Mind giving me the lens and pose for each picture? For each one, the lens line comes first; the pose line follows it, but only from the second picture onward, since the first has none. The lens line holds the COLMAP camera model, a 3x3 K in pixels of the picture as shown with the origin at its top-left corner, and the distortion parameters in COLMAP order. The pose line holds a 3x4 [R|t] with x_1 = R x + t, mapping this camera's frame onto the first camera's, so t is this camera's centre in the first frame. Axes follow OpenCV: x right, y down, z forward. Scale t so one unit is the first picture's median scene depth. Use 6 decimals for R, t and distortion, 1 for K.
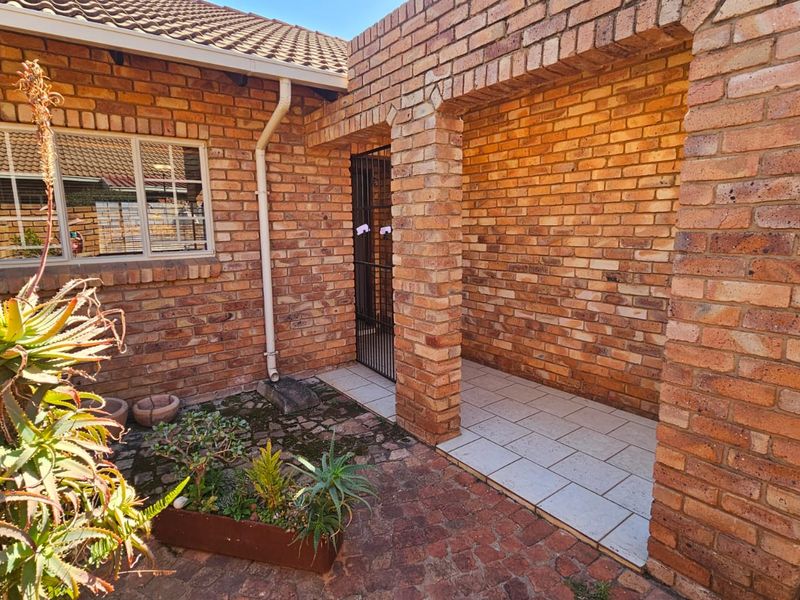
lens RADIAL K [[439.0, 0, 401.9], [0, 439.0, 295.3], [0, 0, 1]] dist [0.000564, 0.000103]
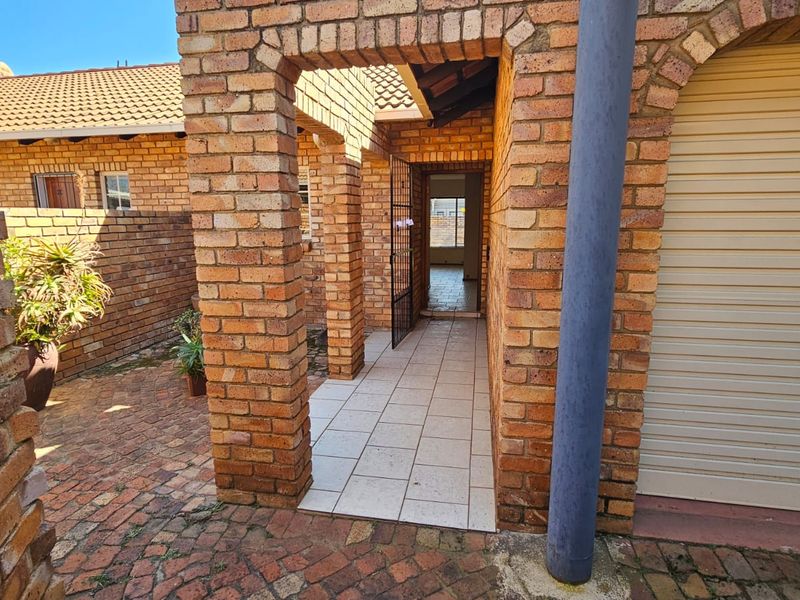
lens RADIAL K [[439.0, 0, 401.6], [0, 439.0, 300.0], [0, 0, 1]] dist [0.000564, 0.000103]
pose [[0.676746, 0.143131, -0.722169, 0.953803], [-0.121313, 0.989191, 0.082371, -0.040323], [0.726153, 0.031864, 0.686795, 0.158143]]
